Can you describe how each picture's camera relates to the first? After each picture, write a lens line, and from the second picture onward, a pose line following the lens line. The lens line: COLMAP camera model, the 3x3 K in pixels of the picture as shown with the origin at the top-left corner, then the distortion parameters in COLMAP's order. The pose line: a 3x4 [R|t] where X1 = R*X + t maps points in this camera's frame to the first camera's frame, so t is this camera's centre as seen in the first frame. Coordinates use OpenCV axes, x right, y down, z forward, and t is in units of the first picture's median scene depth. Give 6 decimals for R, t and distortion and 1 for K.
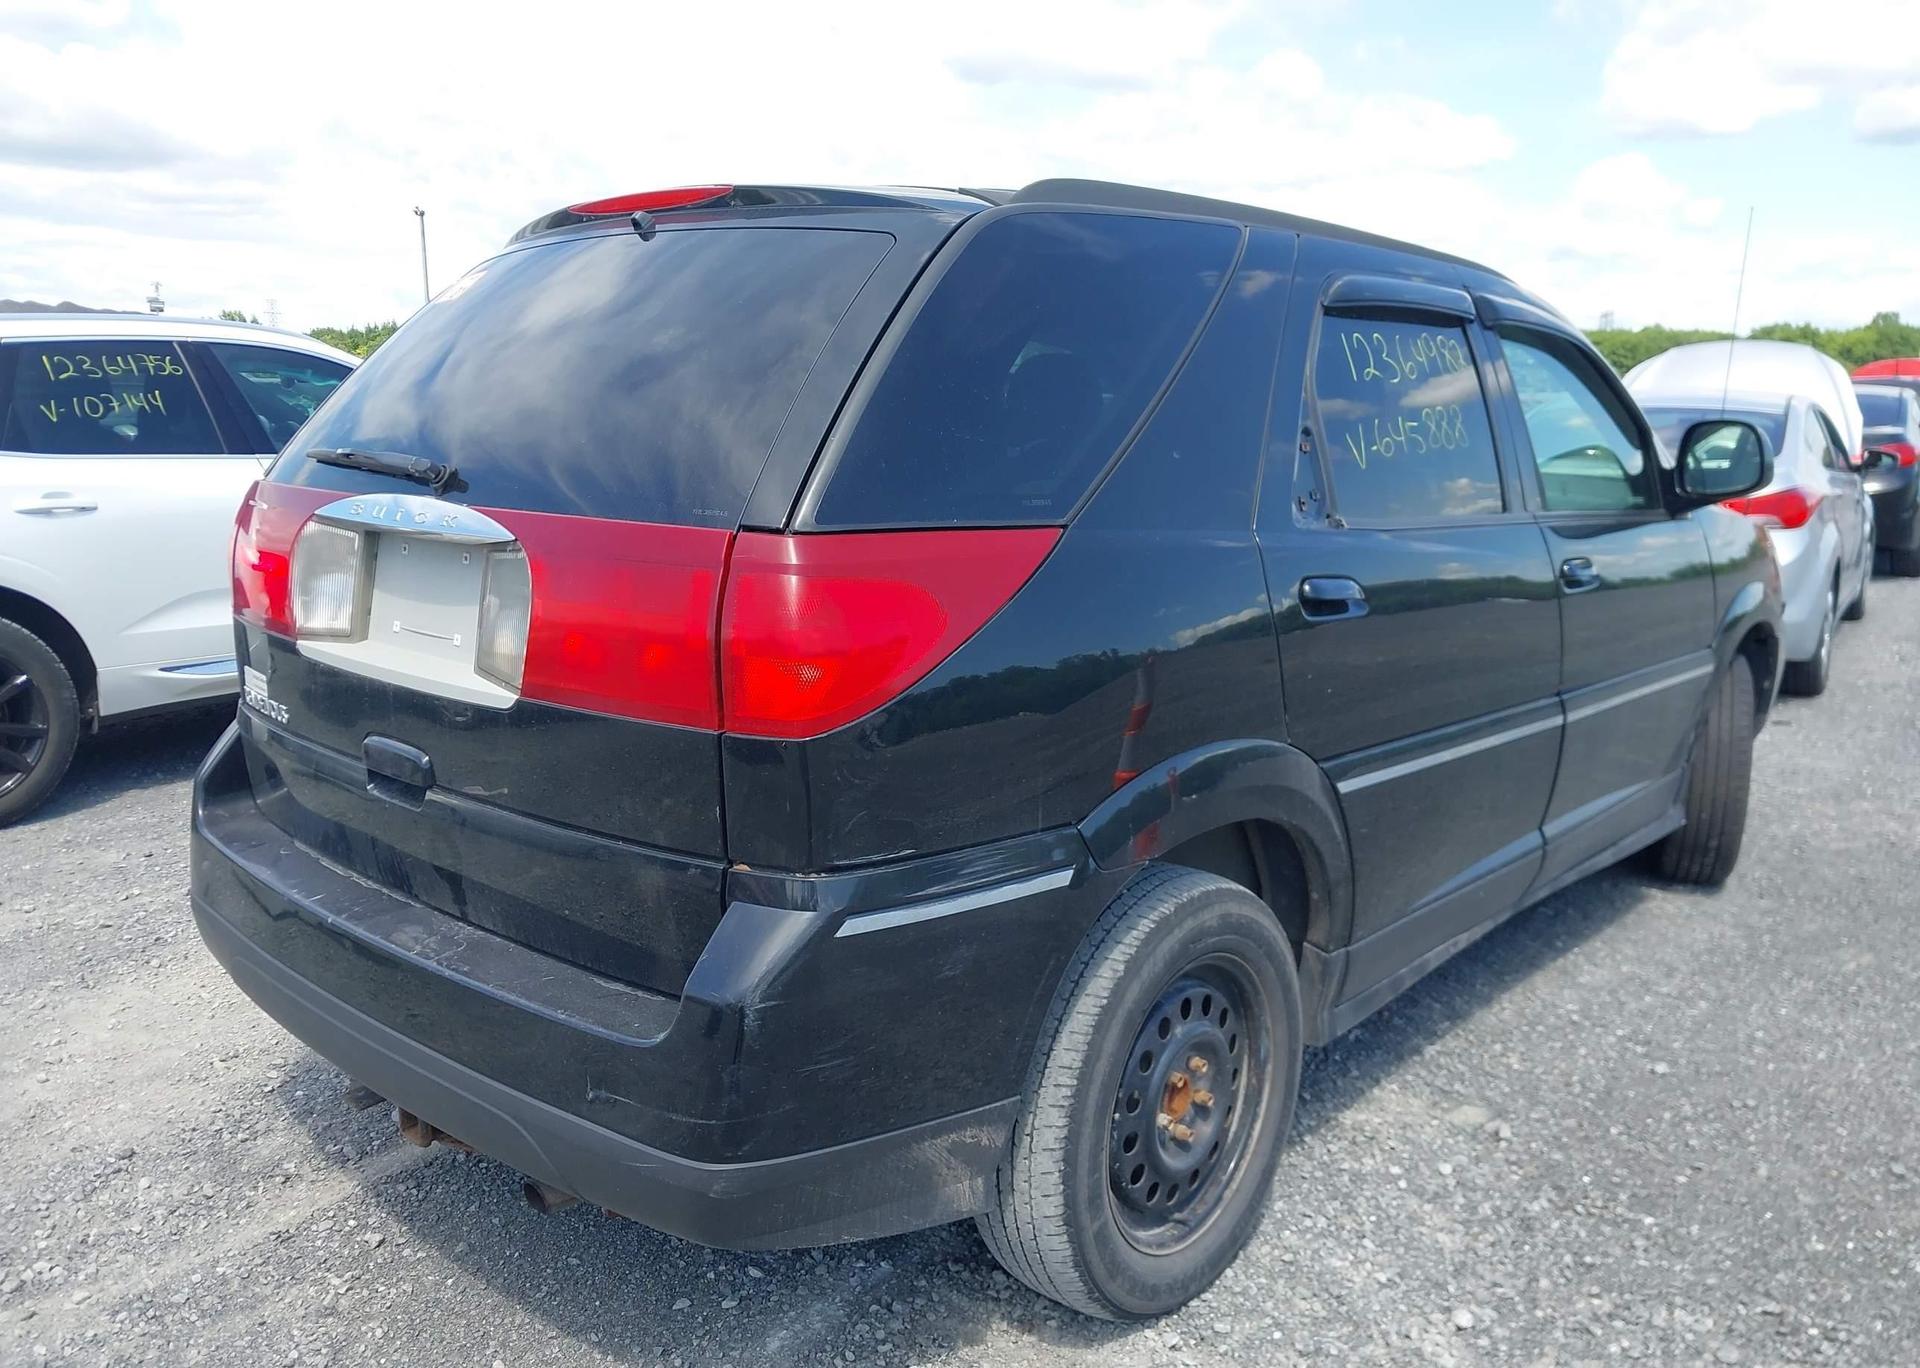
lens RADIAL K [[1509.3, 0, 952.5], [0, 1509.3, 675.6], [0, 0, 1]] dist [0.025412, -0.030743]
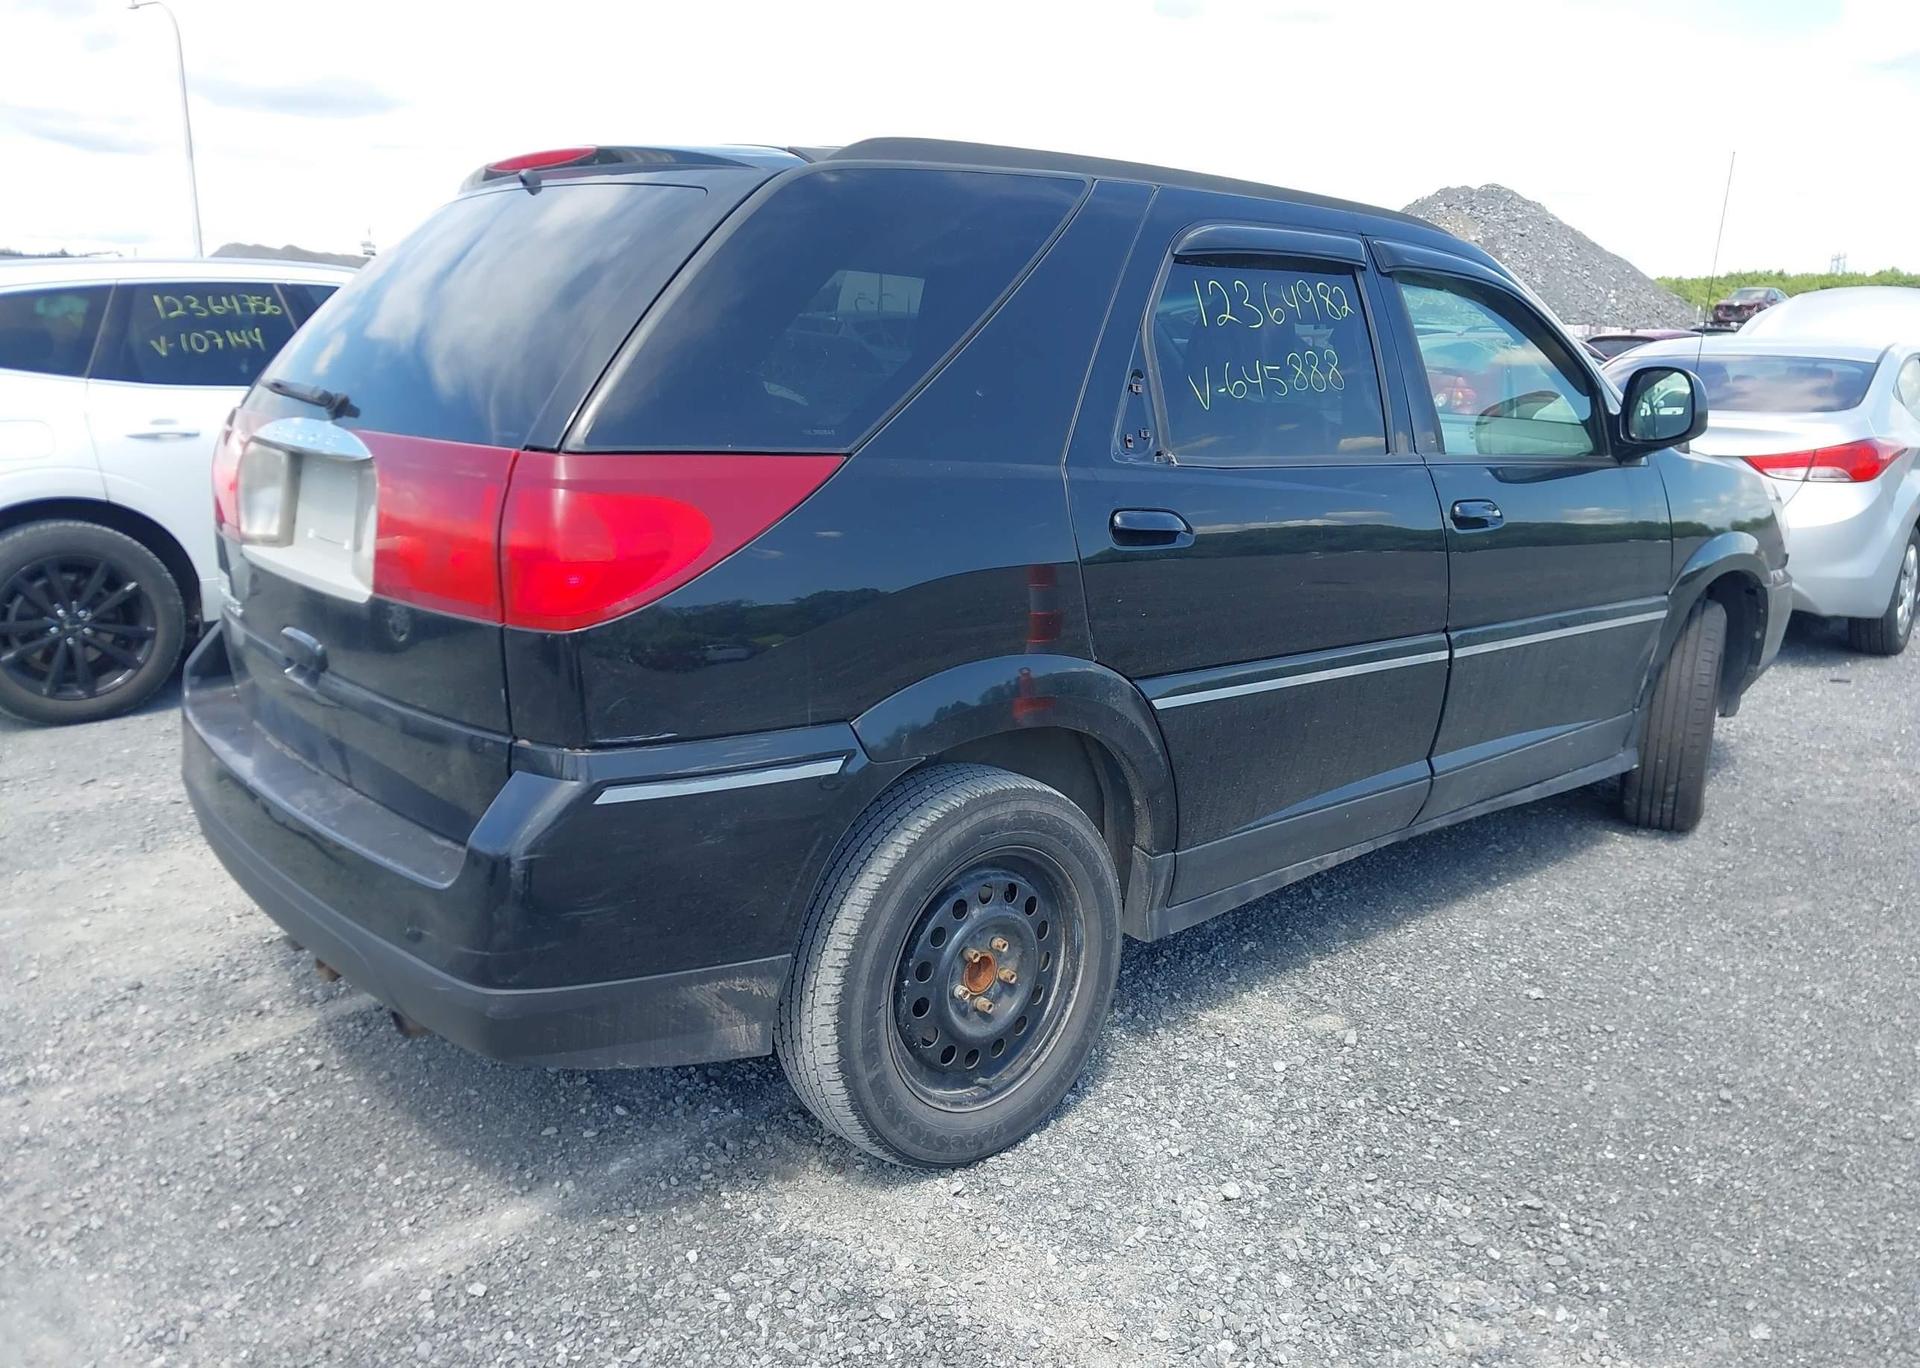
lens RADIAL K [[1509.3, 0, 963.5], [0, 1509.3, 669.5], [0, 0, 1]] dist [0.025412, -0.030743]
pose [[0.993045, 0.031810, -0.113353, 0.238492], [-0.028140, 0.999031, 0.033829, 0.016785], [0.114319, -0.030404, 0.992979, -0.087927]]
